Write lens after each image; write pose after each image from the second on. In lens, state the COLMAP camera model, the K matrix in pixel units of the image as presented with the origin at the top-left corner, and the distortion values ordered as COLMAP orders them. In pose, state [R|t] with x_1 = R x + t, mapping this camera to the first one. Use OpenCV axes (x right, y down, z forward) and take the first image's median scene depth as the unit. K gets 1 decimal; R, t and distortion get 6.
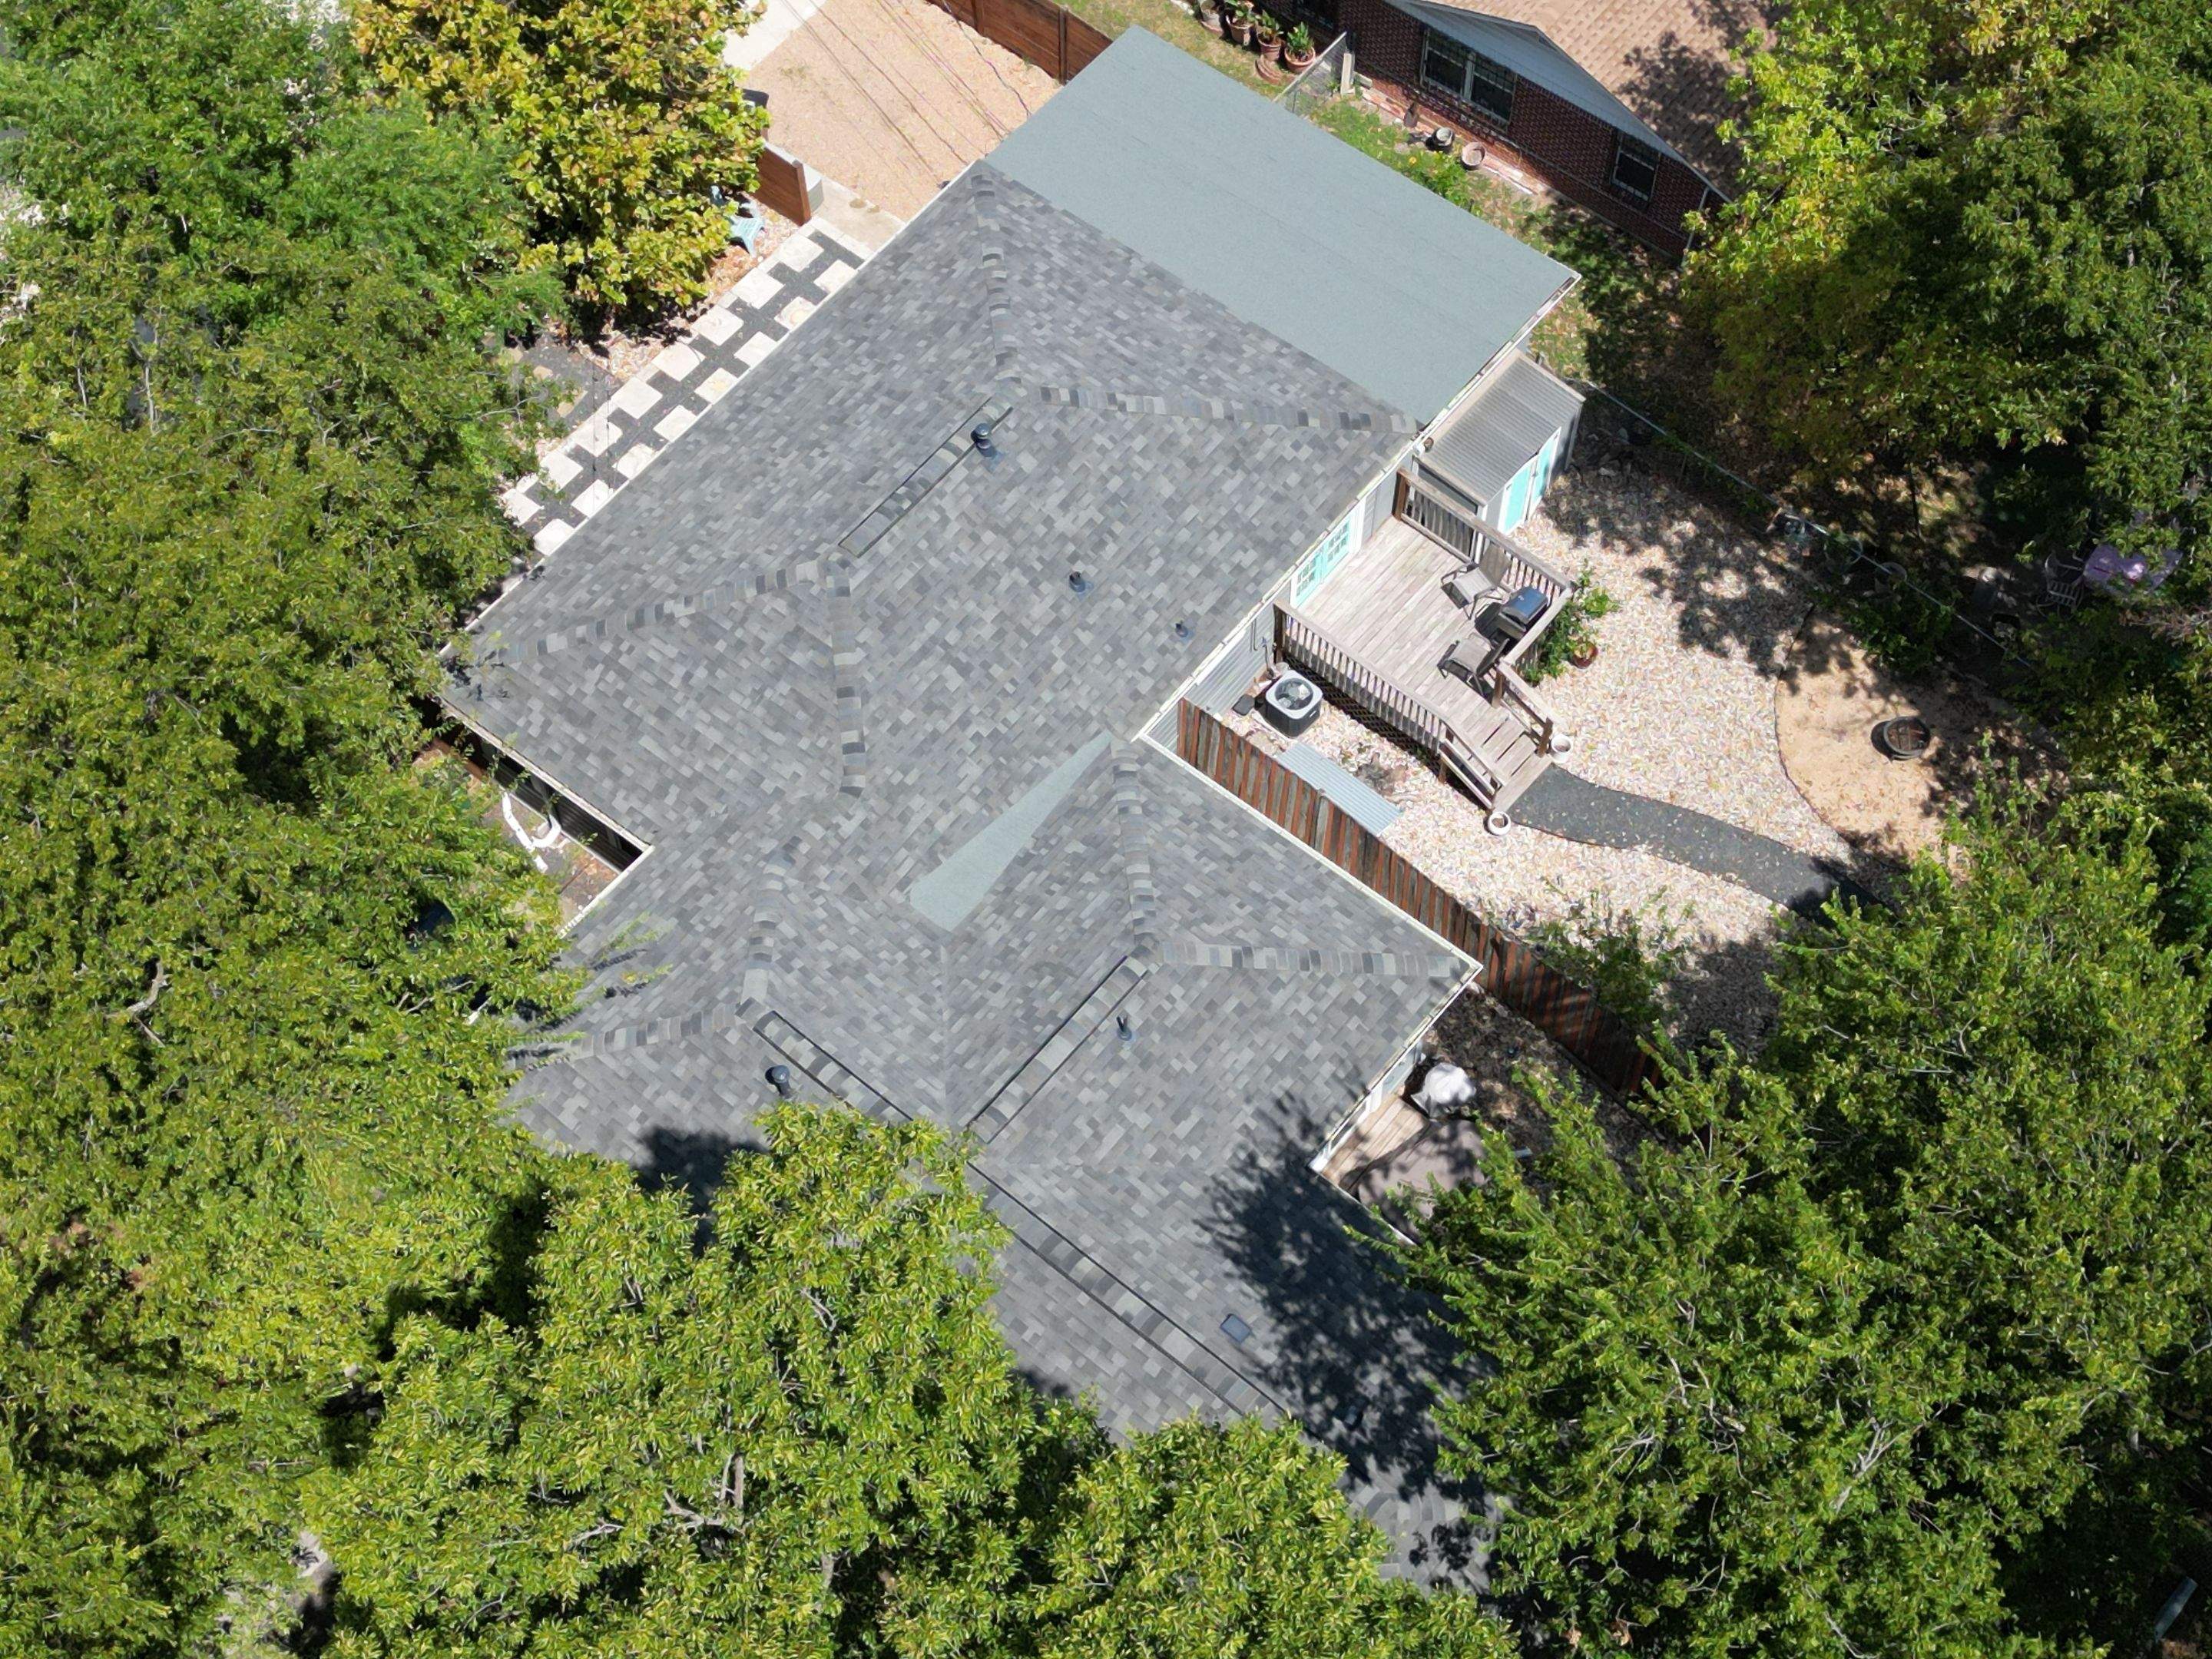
lens RADIAL K [[3074.5, 0, 1101.6], [0, 3074.5, 829.4], [0, 0, 1]] dist [0.186693, -0.562404]
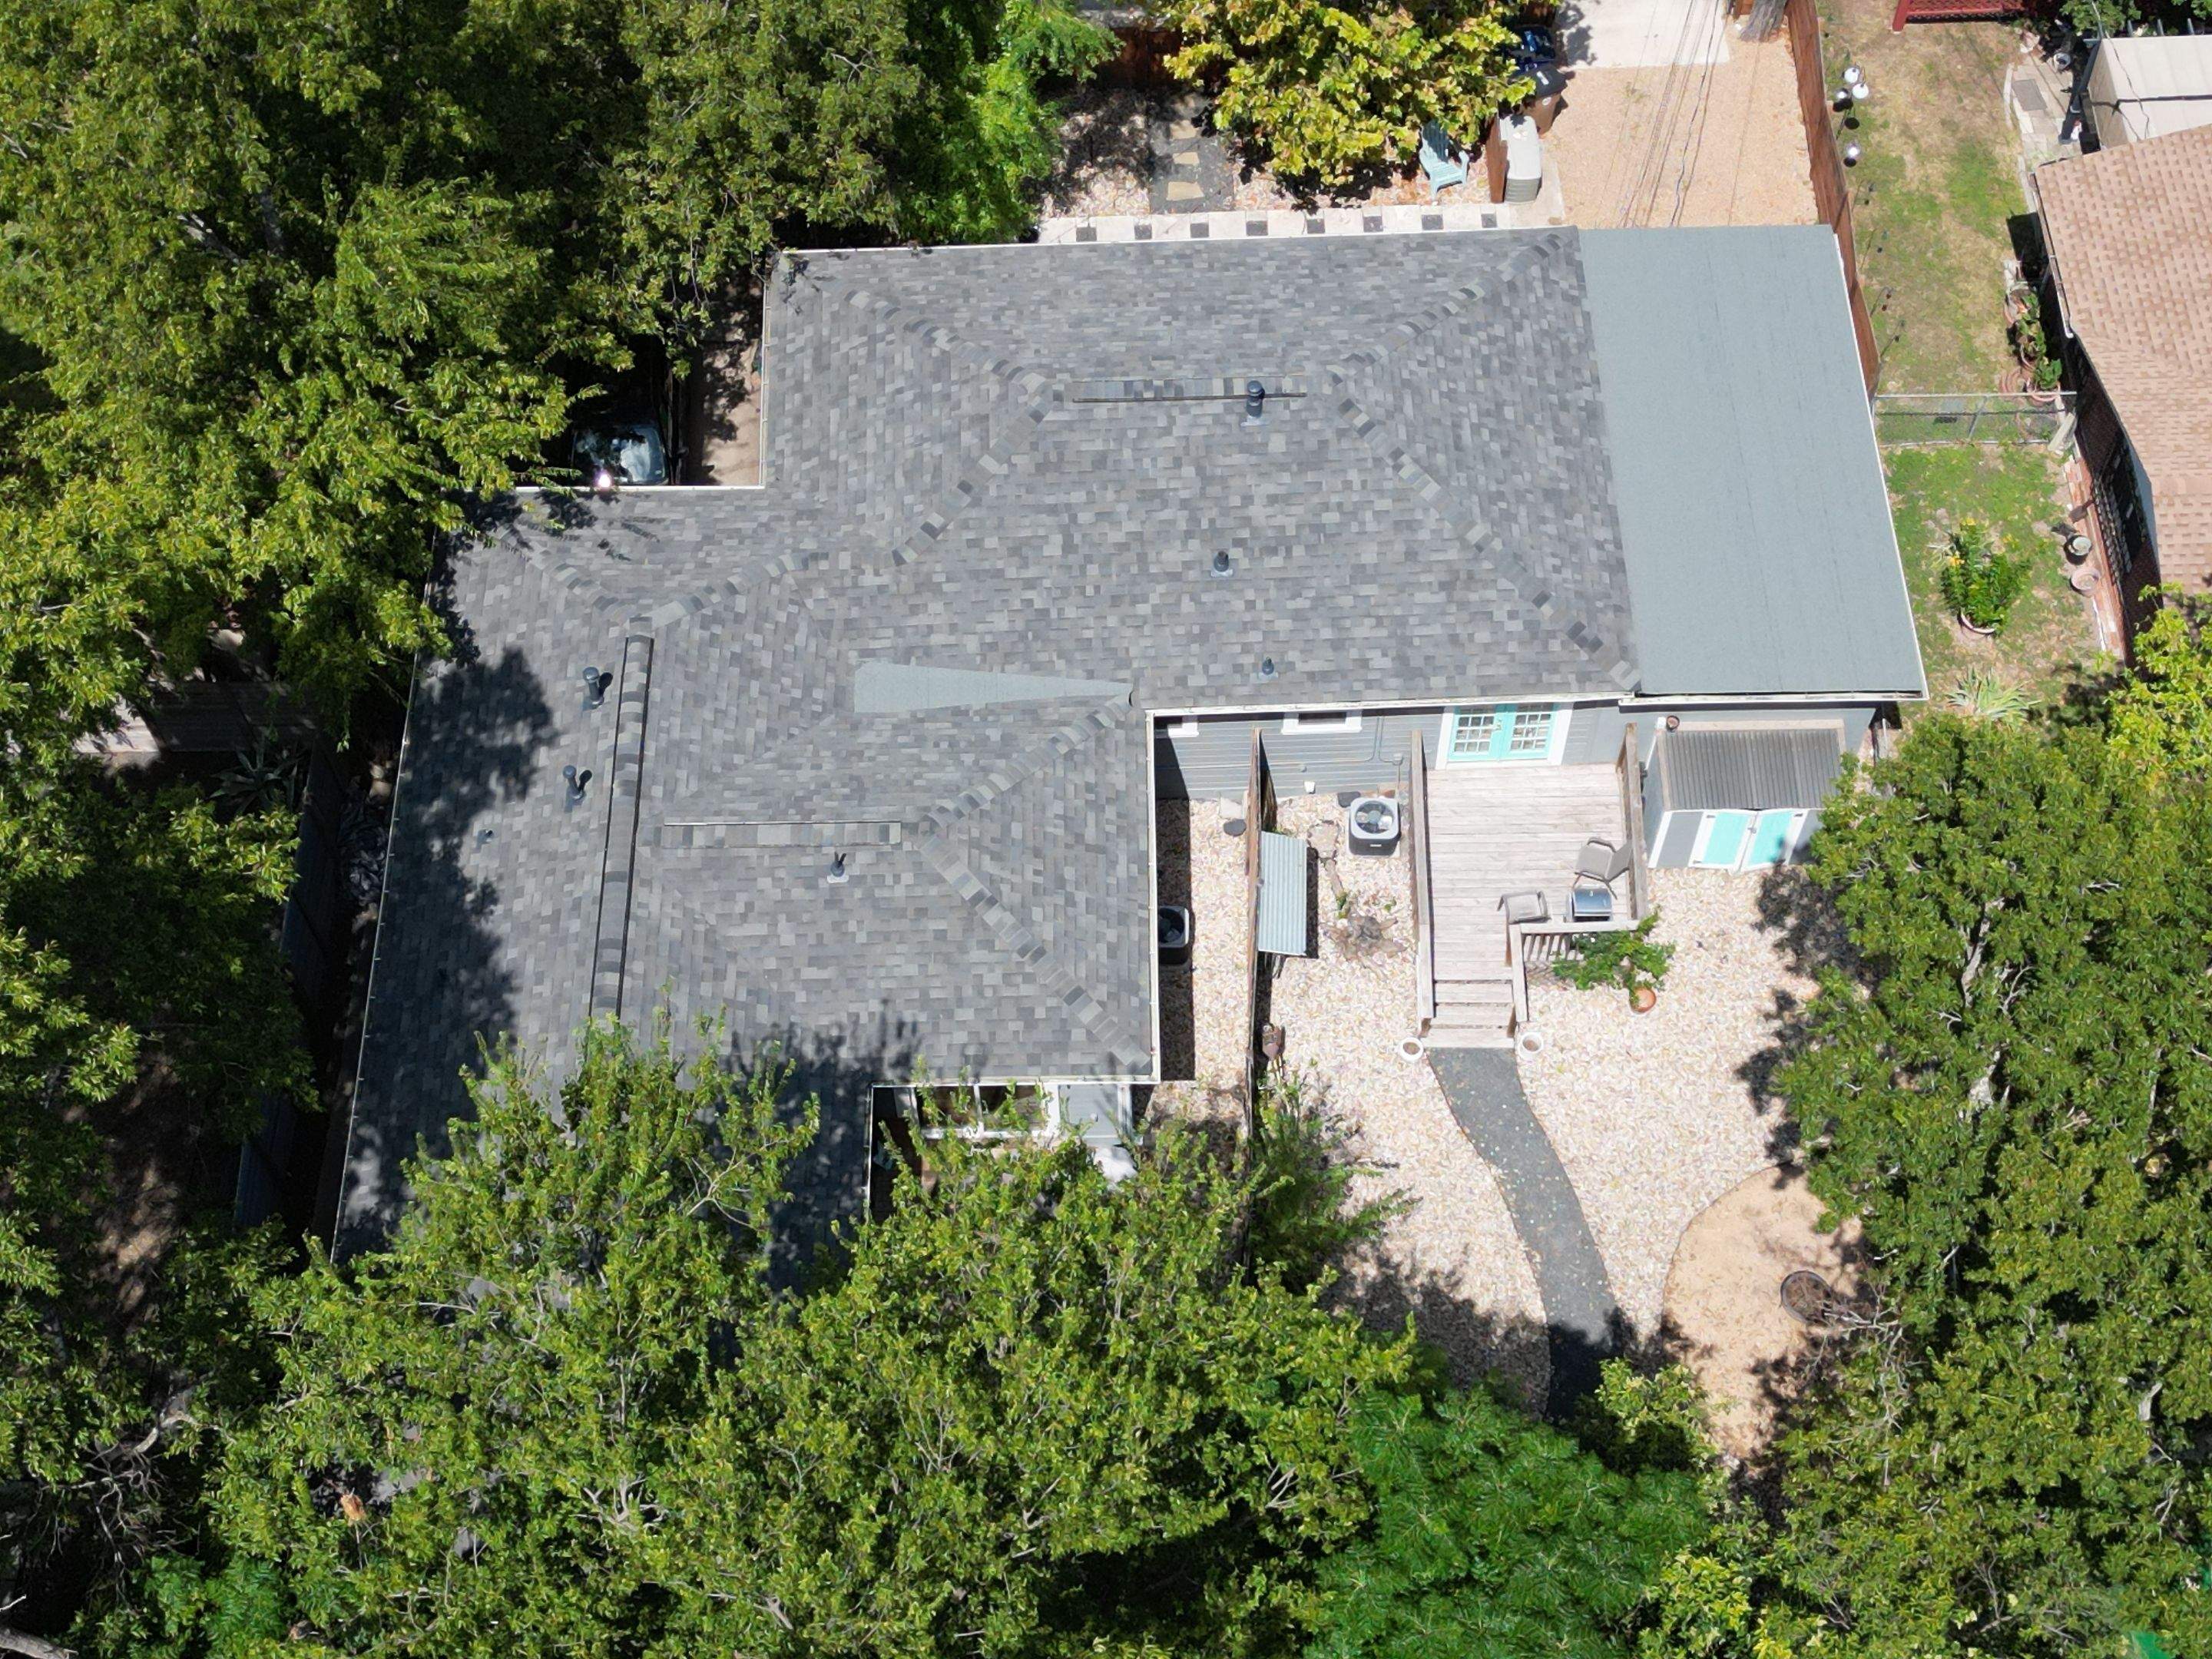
lens RADIAL K [[3074.5, 0, 1101.6], [0, 3074.5, 829.4], [0, 0, 1]] dist [0.186693, -0.562404]
pose [[0.645538, 0.657832, -0.387992, 0.388574], [-0.651926, 0.739268, 0.168743, -0.149726], [0.397835, 0.144012, 0.906084, 0.080443]]
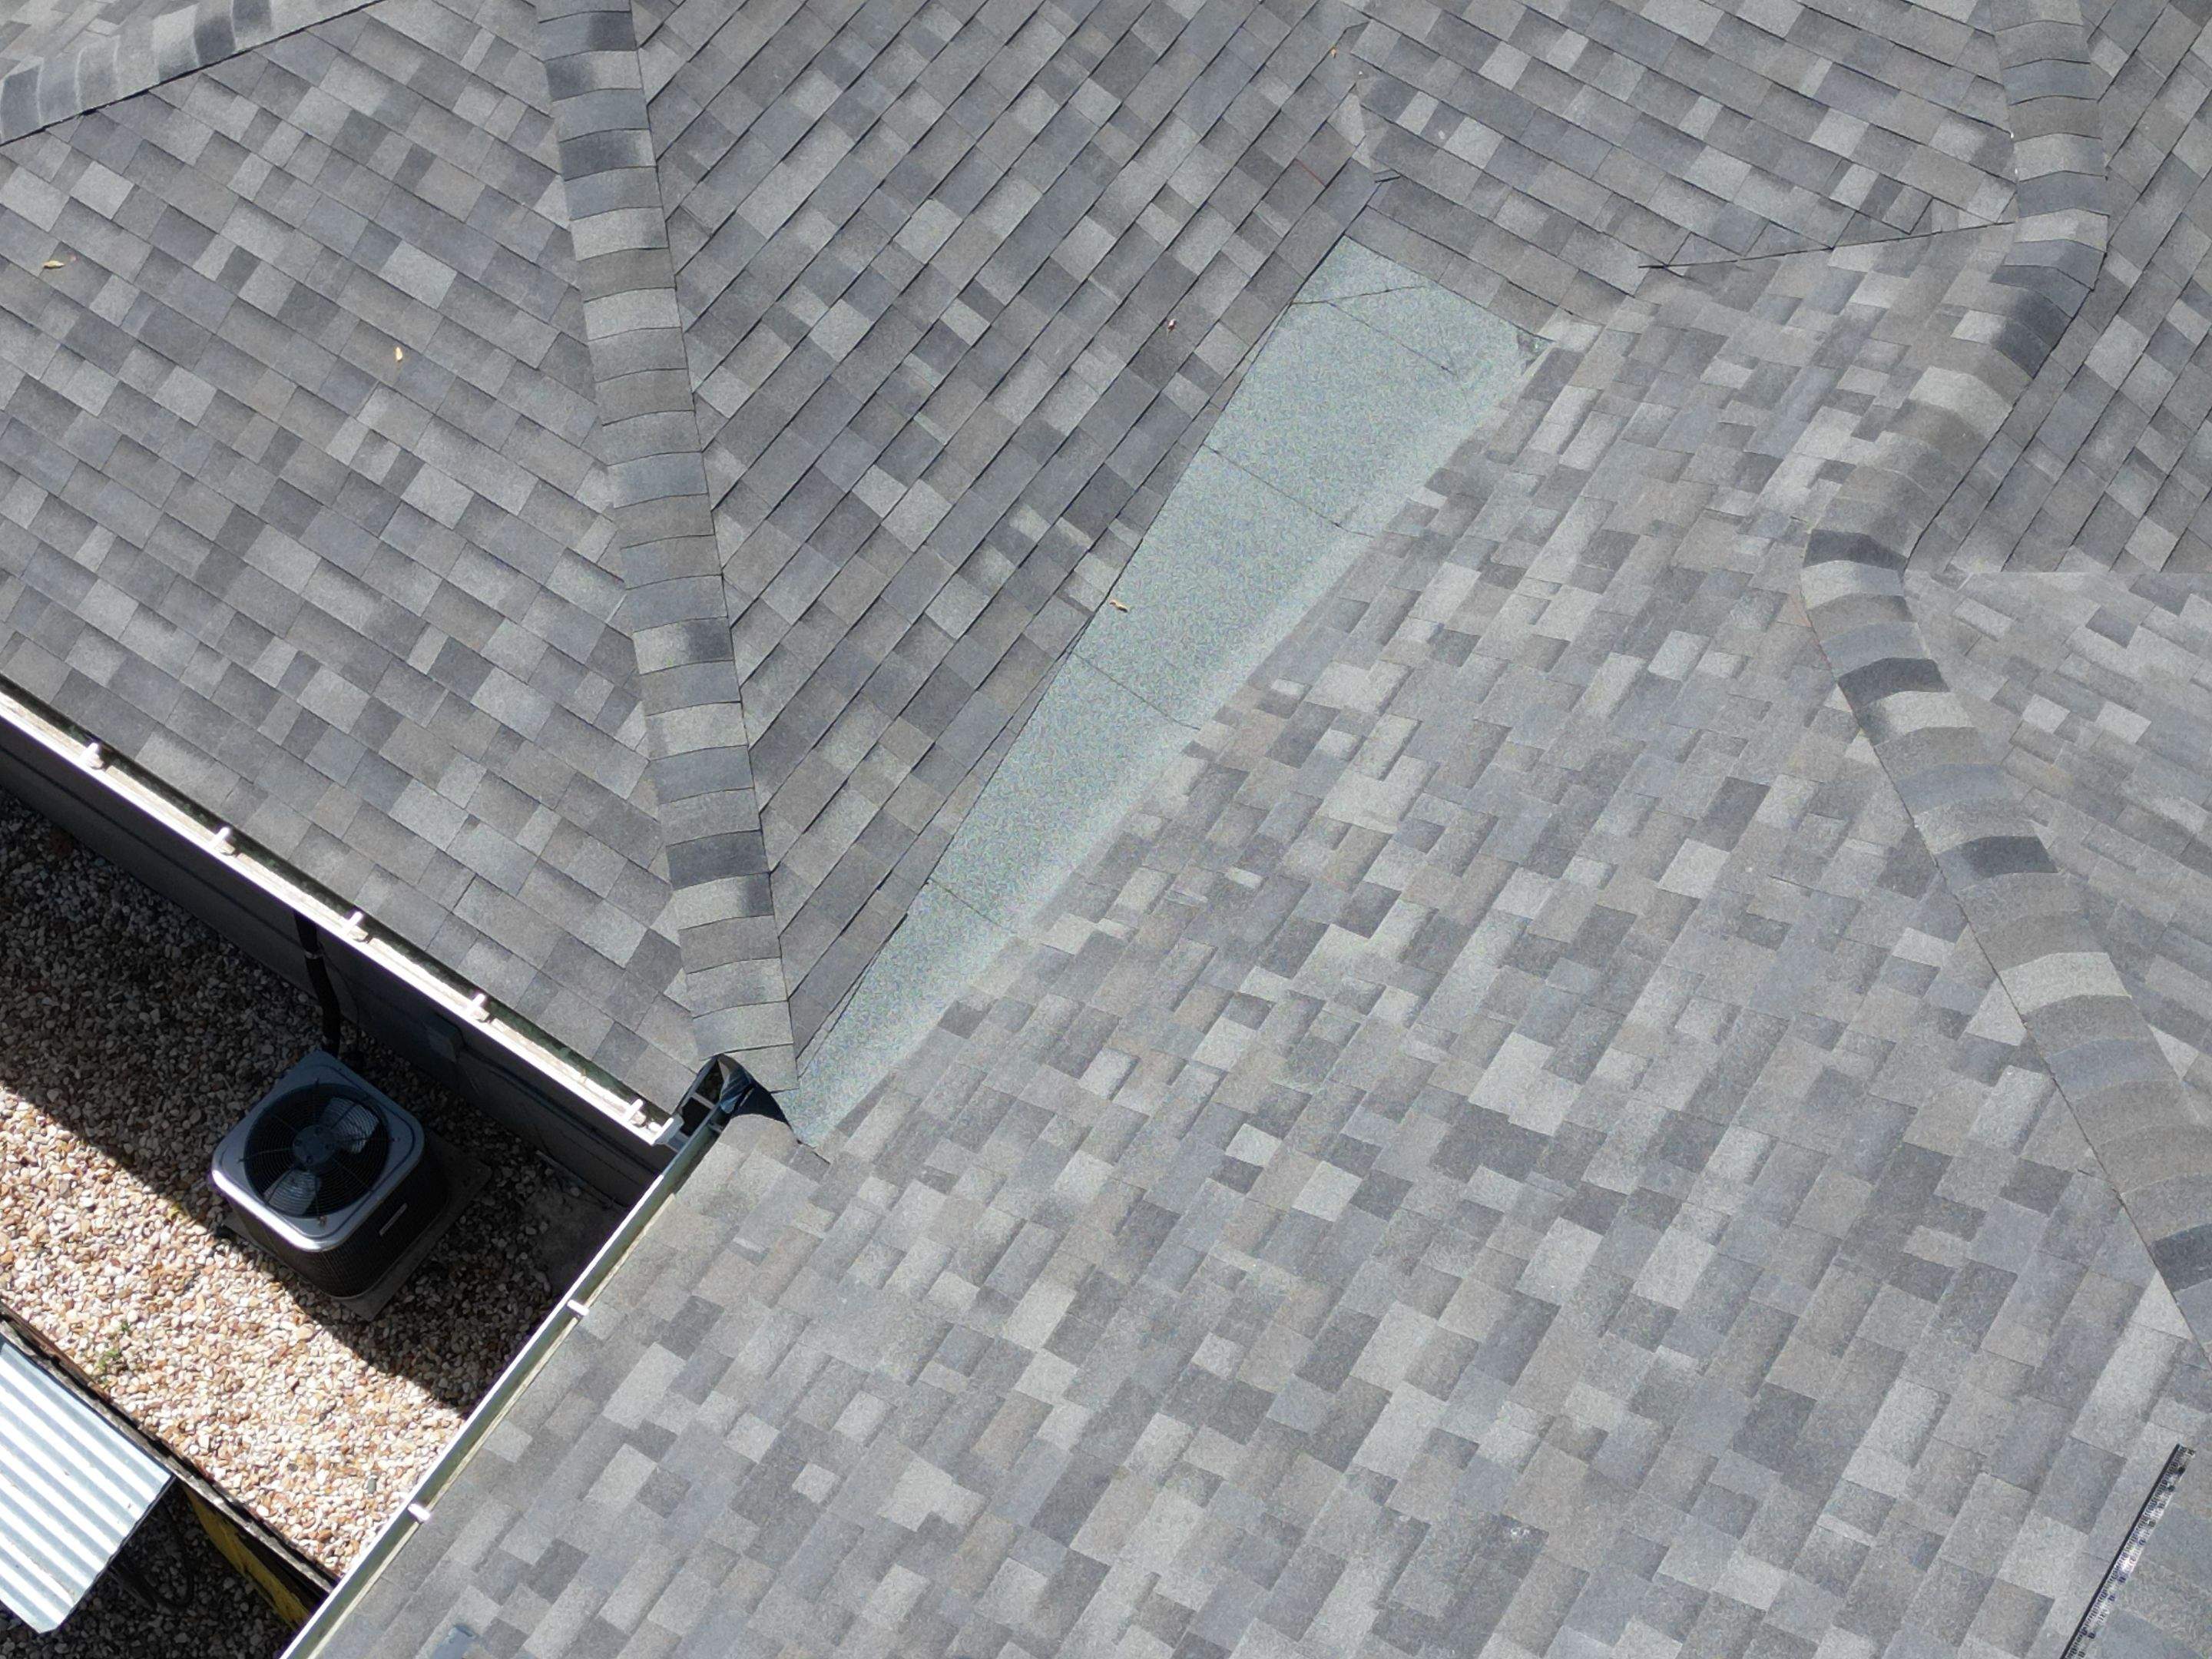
lens RADIAL K [[3074.5, 0, 1101.6], [0, 3074.5, 829.4], [0, 0, 1]] dist [0.186693, -0.562404]
pose [[-0.995782, 0.090091, -0.017374, -0.016236], [-0.060144, -0.497931, 0.865129, -0.202922], [0.069289, 0.862524, 0.501249, 0.805149]]
